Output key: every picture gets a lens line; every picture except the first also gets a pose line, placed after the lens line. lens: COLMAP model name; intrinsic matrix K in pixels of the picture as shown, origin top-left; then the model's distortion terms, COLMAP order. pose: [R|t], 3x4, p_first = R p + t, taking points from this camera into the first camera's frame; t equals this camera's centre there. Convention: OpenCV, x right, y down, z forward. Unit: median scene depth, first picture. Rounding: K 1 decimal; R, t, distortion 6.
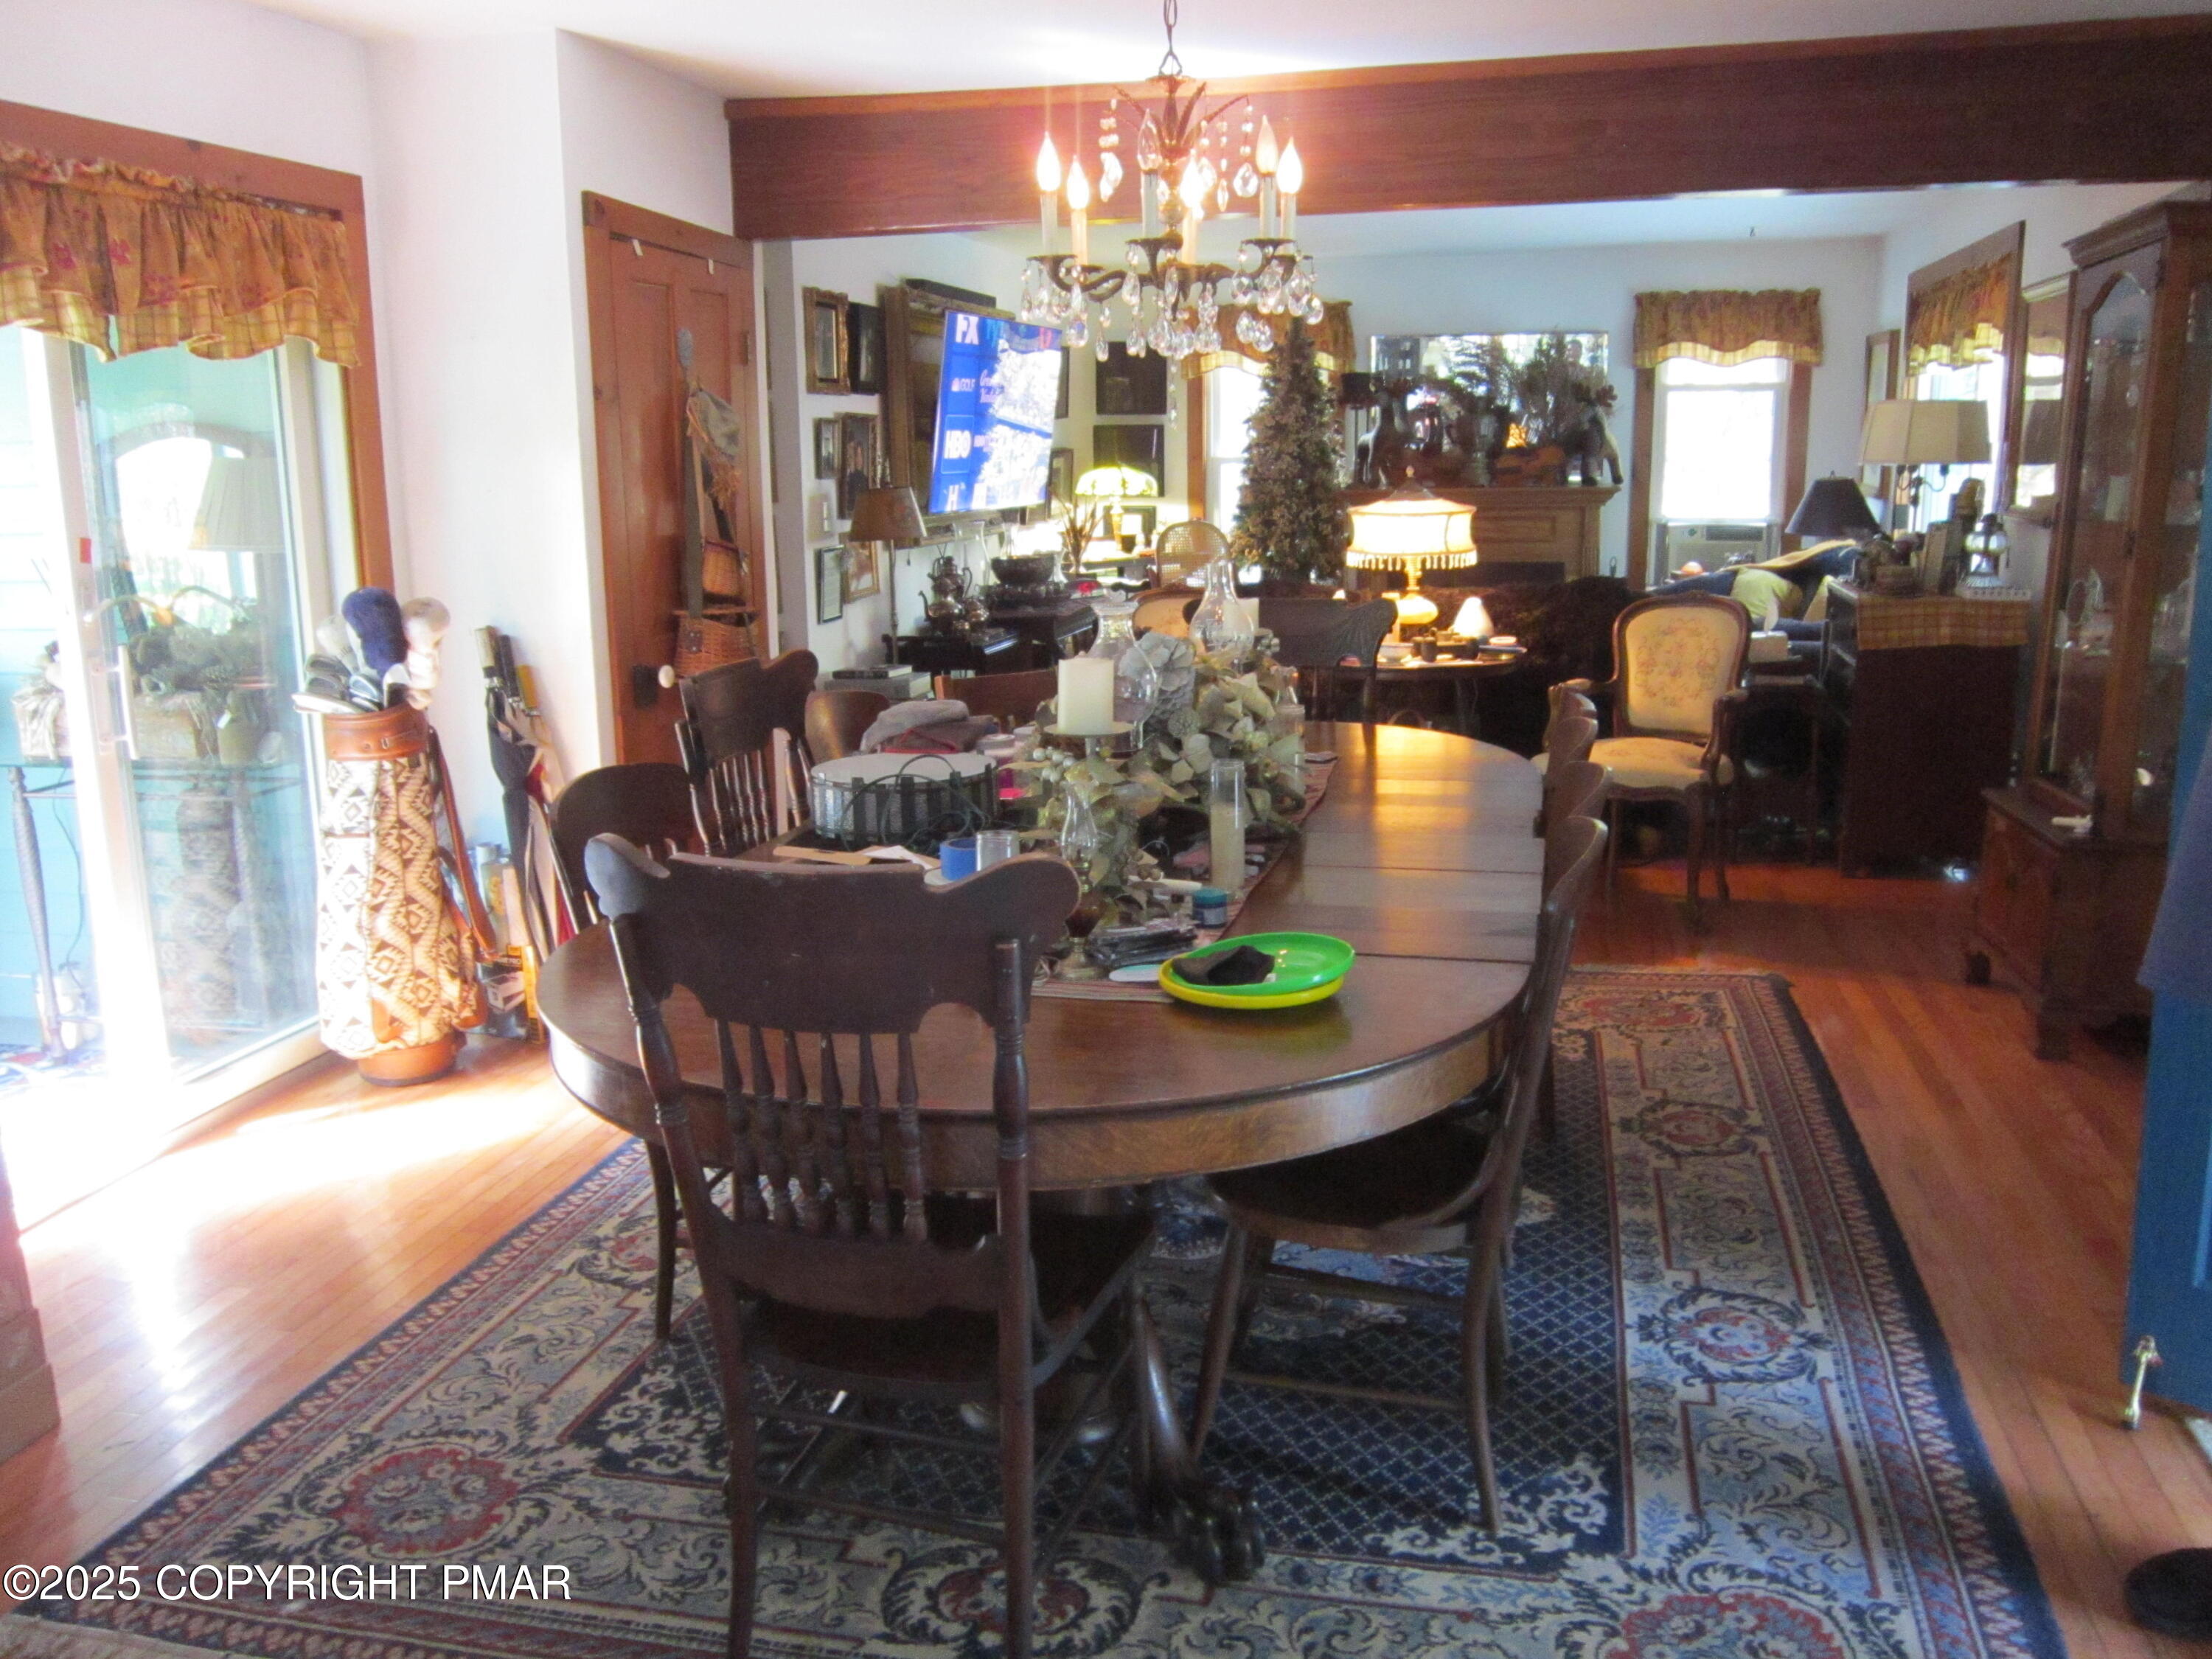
lens RADIAL K [[1802.6, 0, 1109.0], [0, 1802.6, 830.9], [0, 0, 1]] dist [-0.044788, 0.019092]
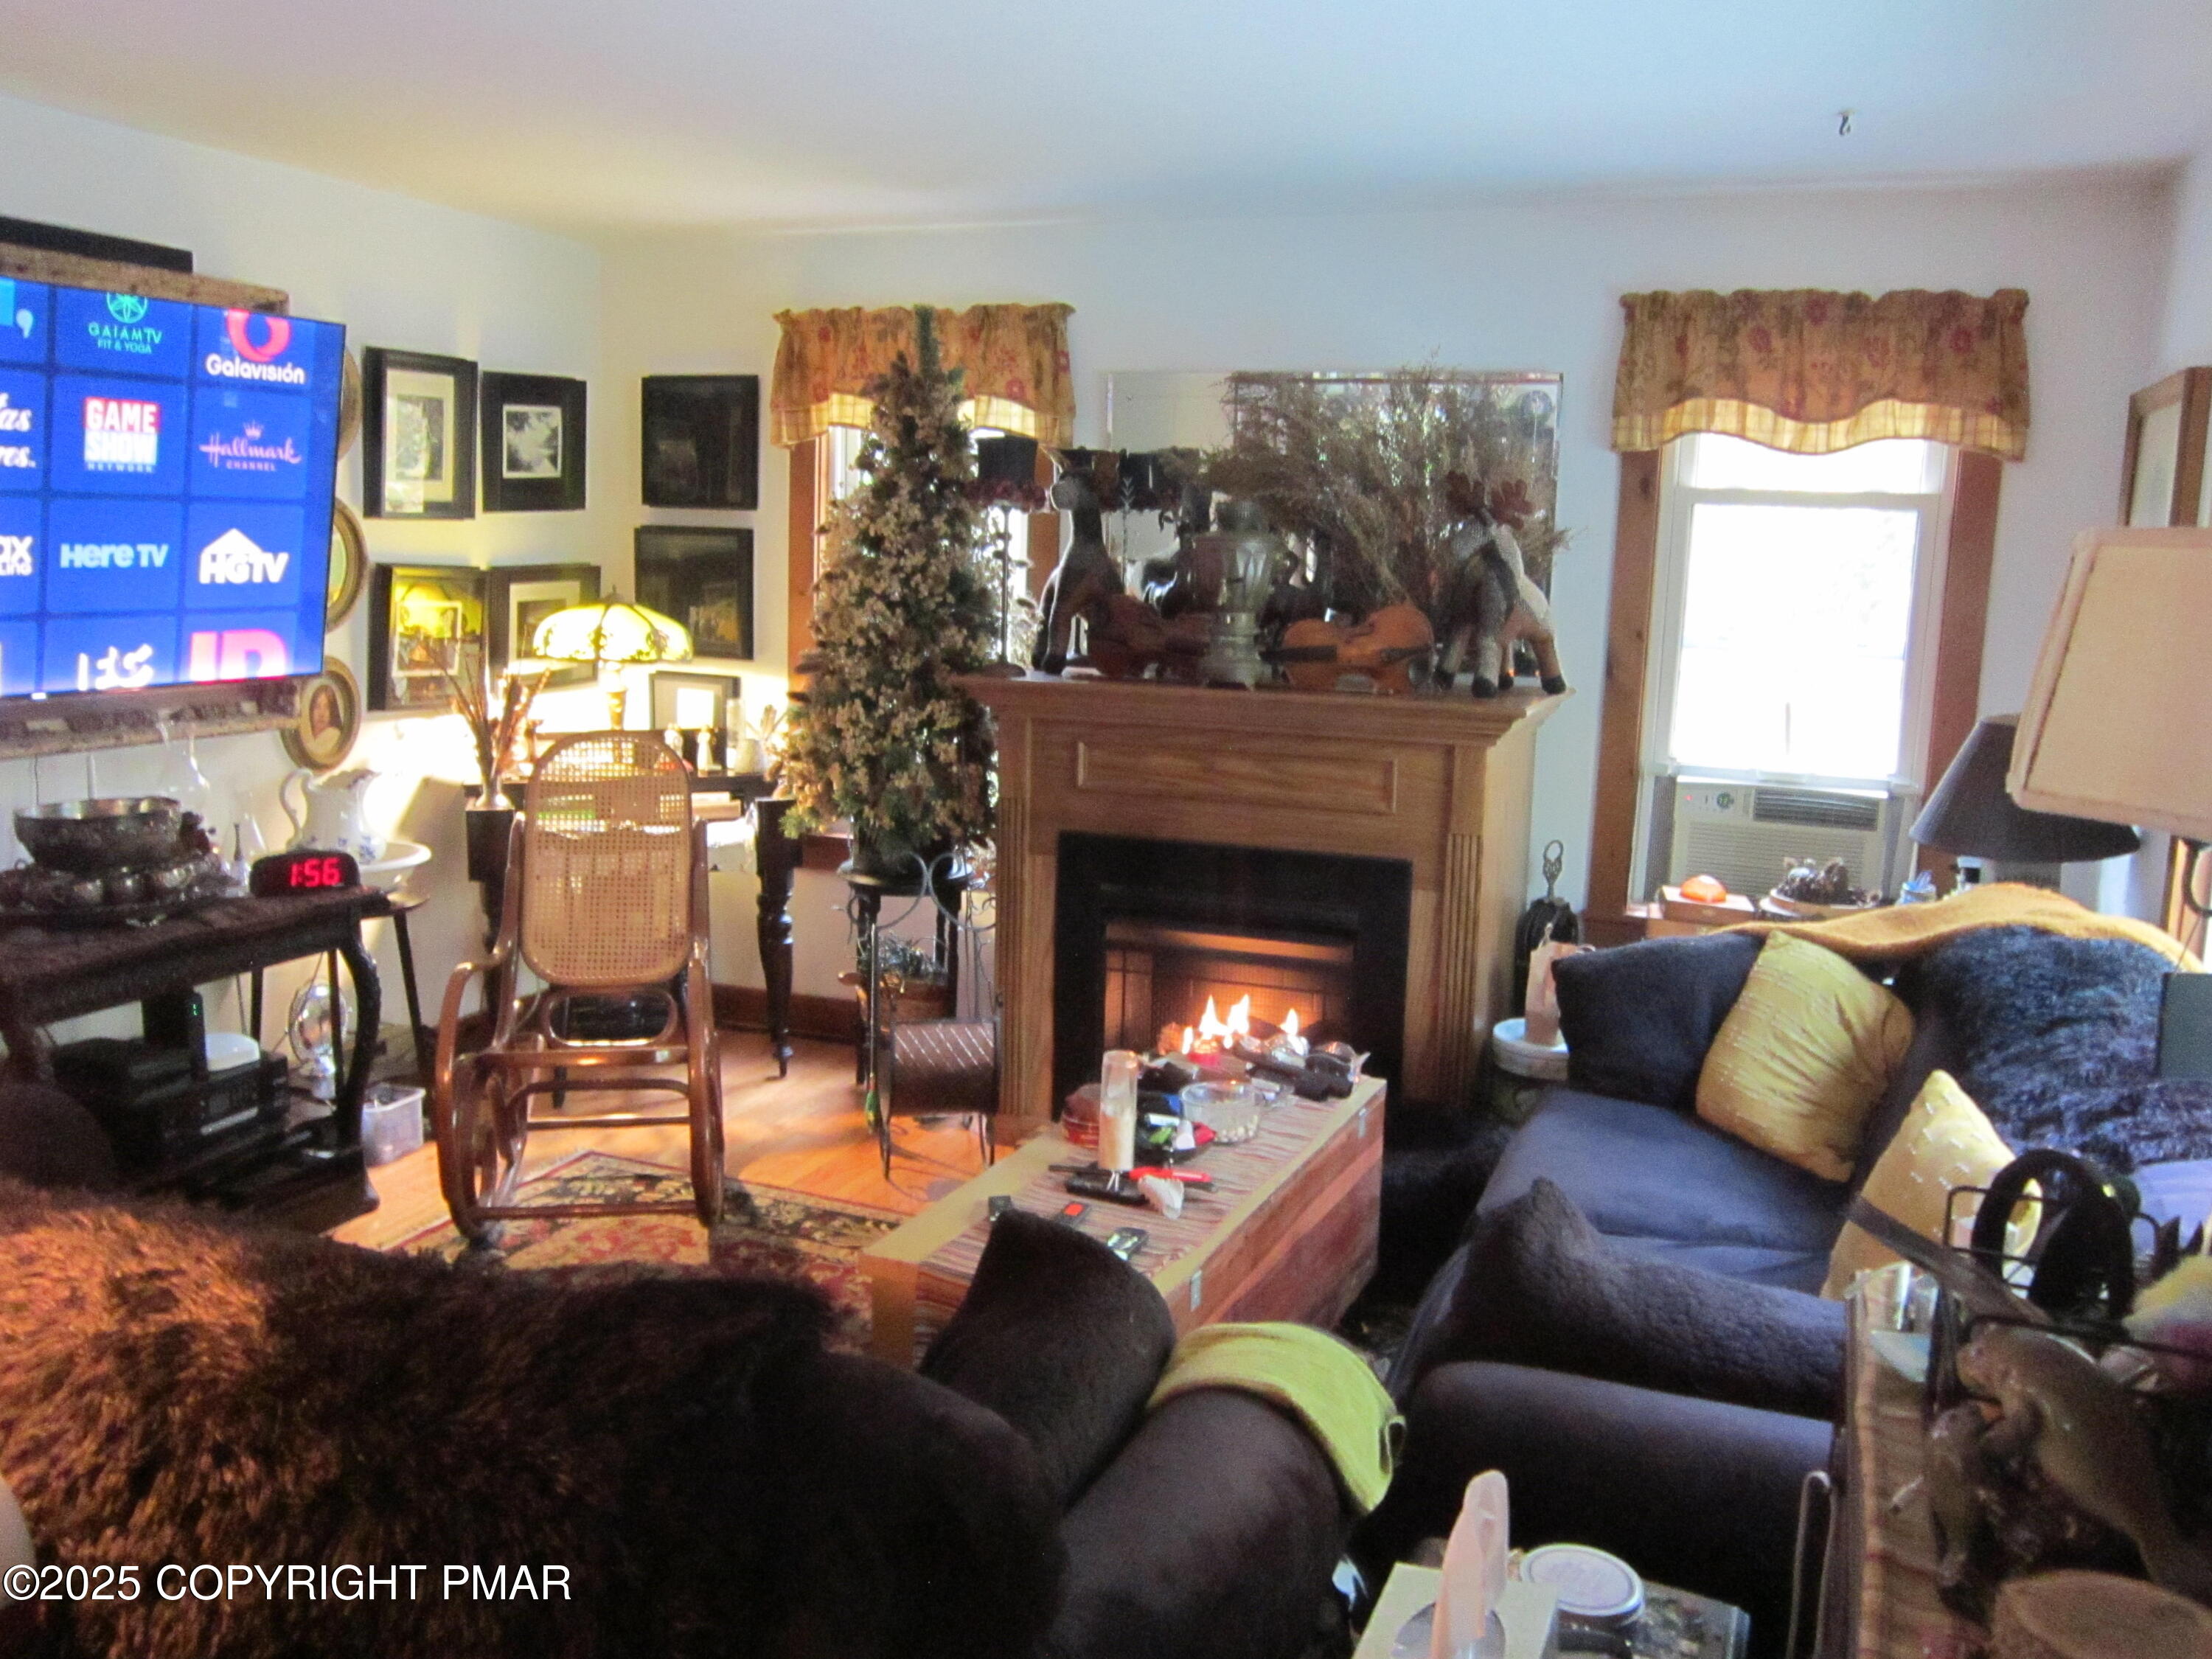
lens RADIAL K [[1802.6, 0, 1102.5], [0, 1802.6, 829.4], [0, 0, 1]] dist [-0.044788, 0.019092]
pose [[0.989424, 0.065738, -0.129299, 0.308680], [-0.072560, 0.996171, -0.048774, -0.170251], [0.125598, 0.057640, 0.990405, 0.703201]]
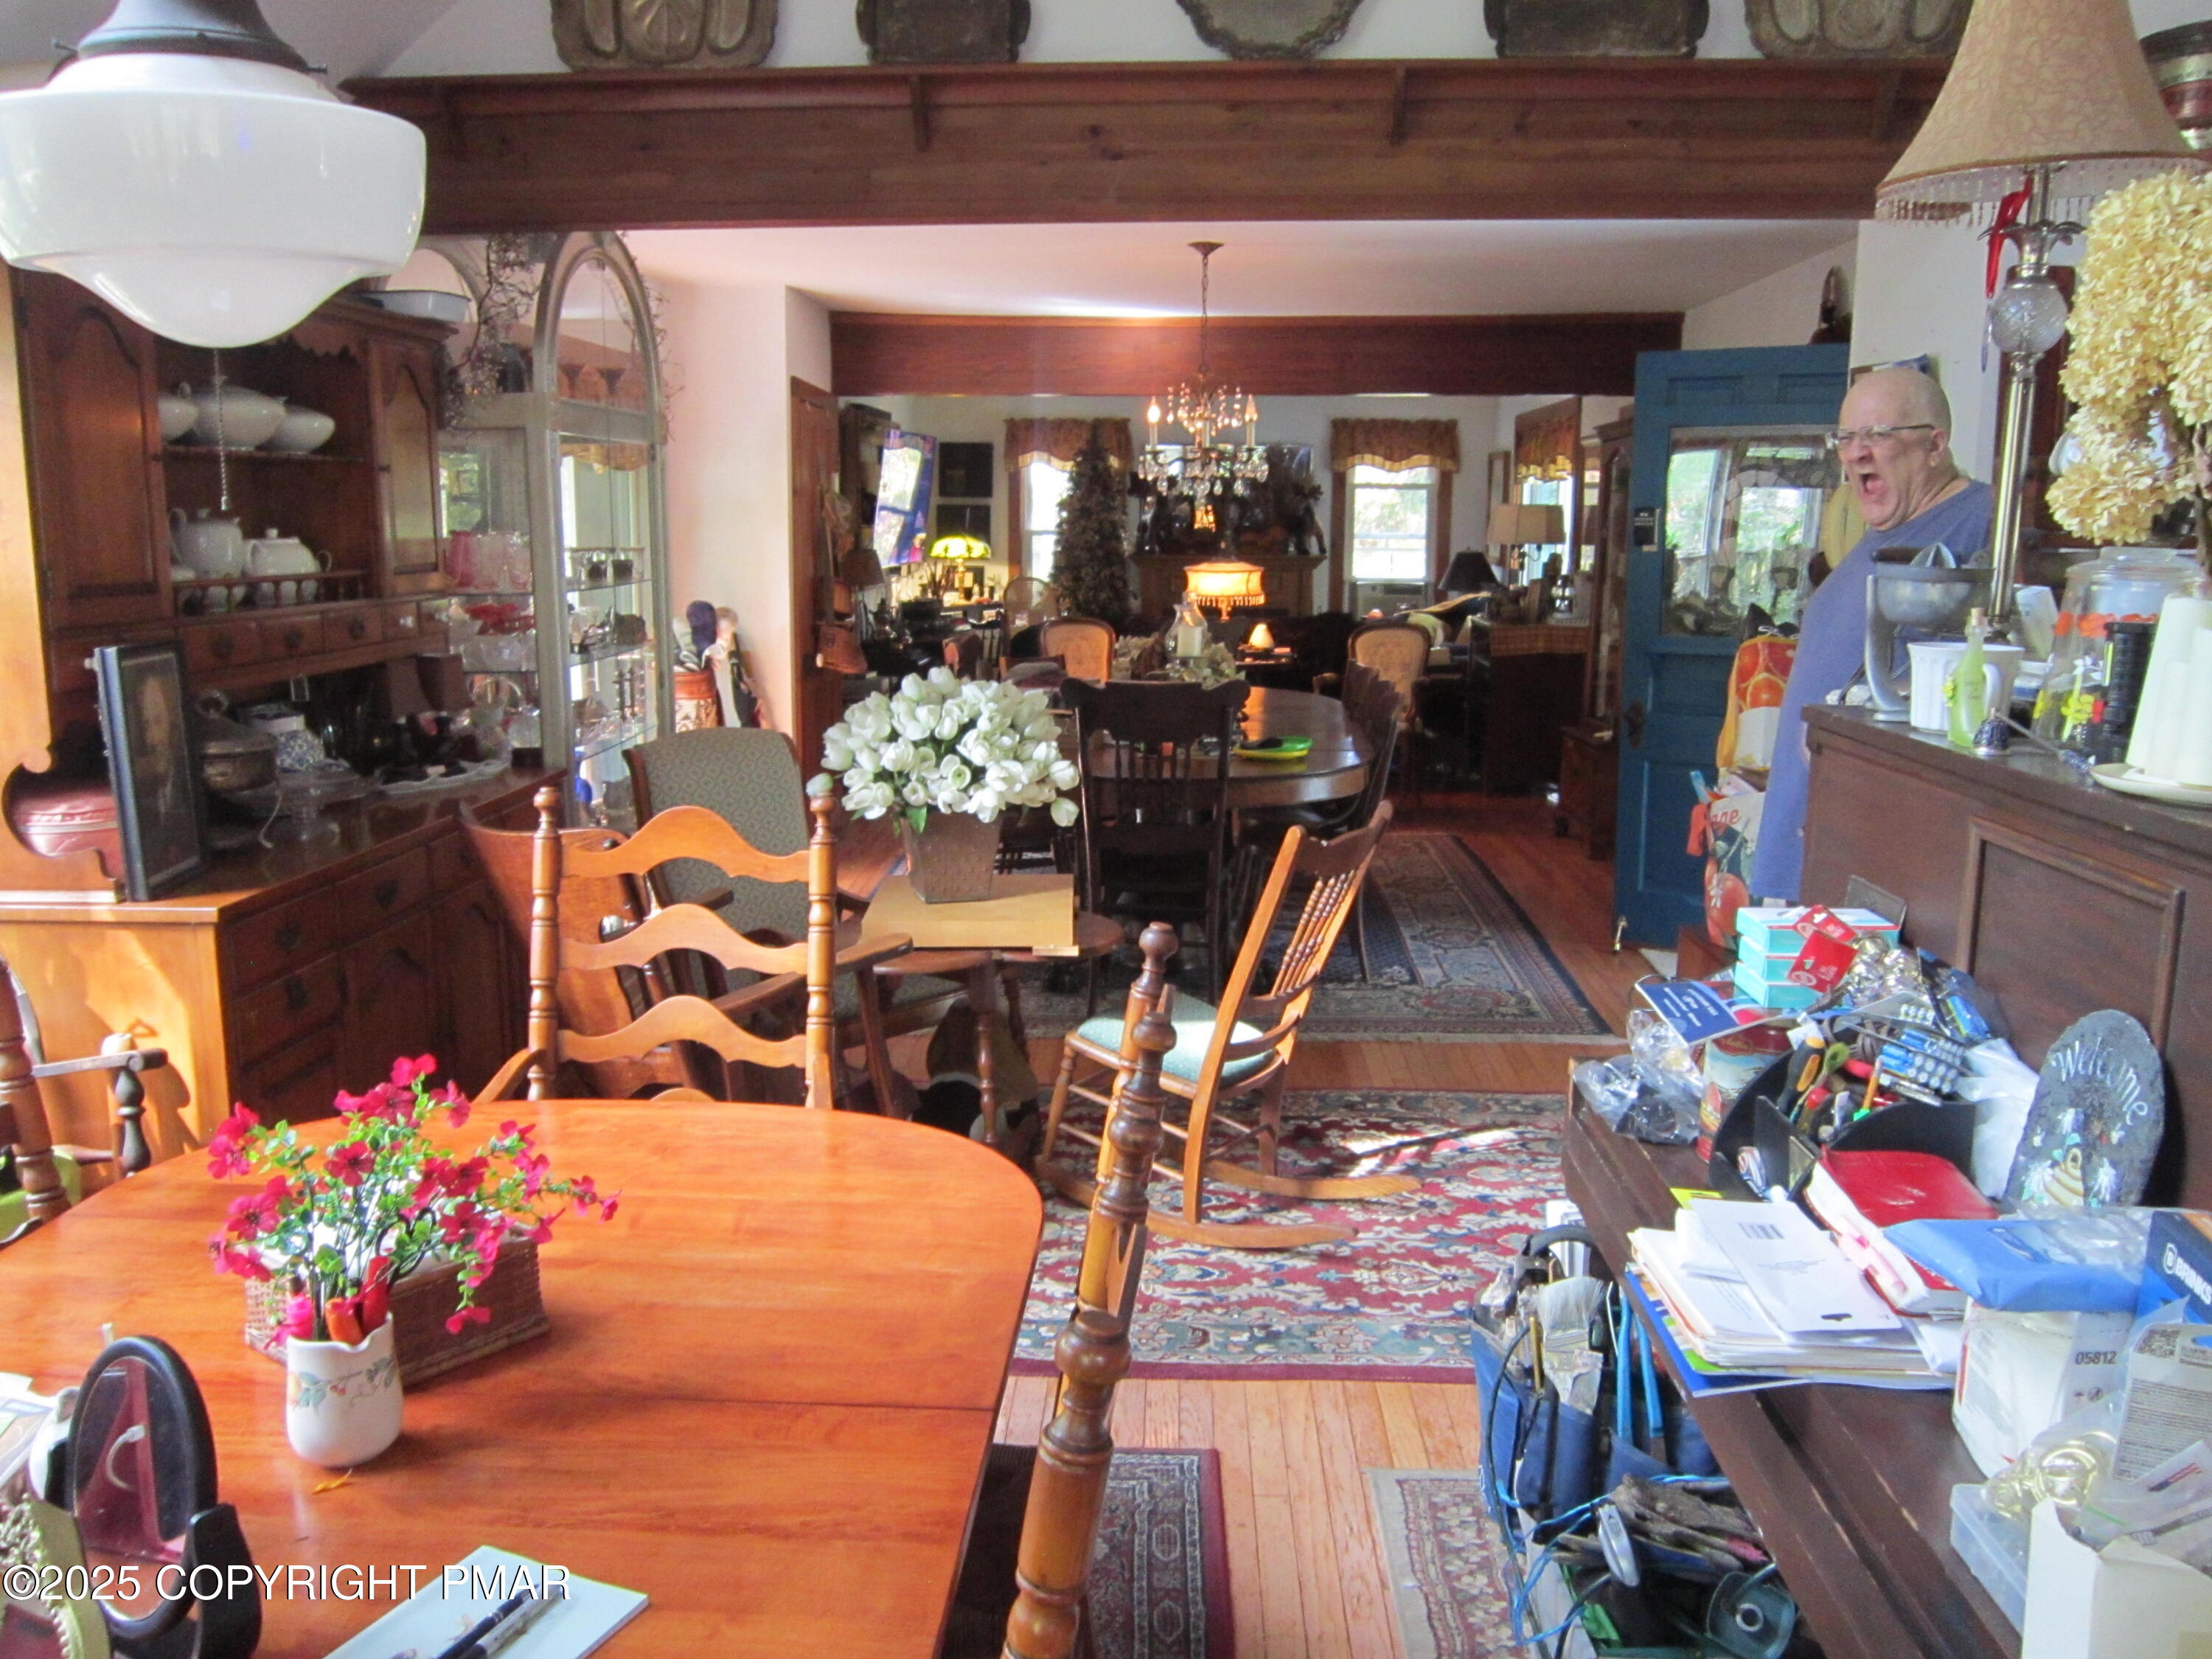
lens RADIAL K [[1802.6, 0, 1100.4], [0, 1802.6, 835.8], [0, 0, 1]] dist [-0.044788, 0.019092]
pose [[0.982595, -0.014592, 0.185184, -0.205255], [0.020548, 0.999330, -0.030288, 0.090062], [-0.184618, 0.033566, 0.982237, -0.466564]]
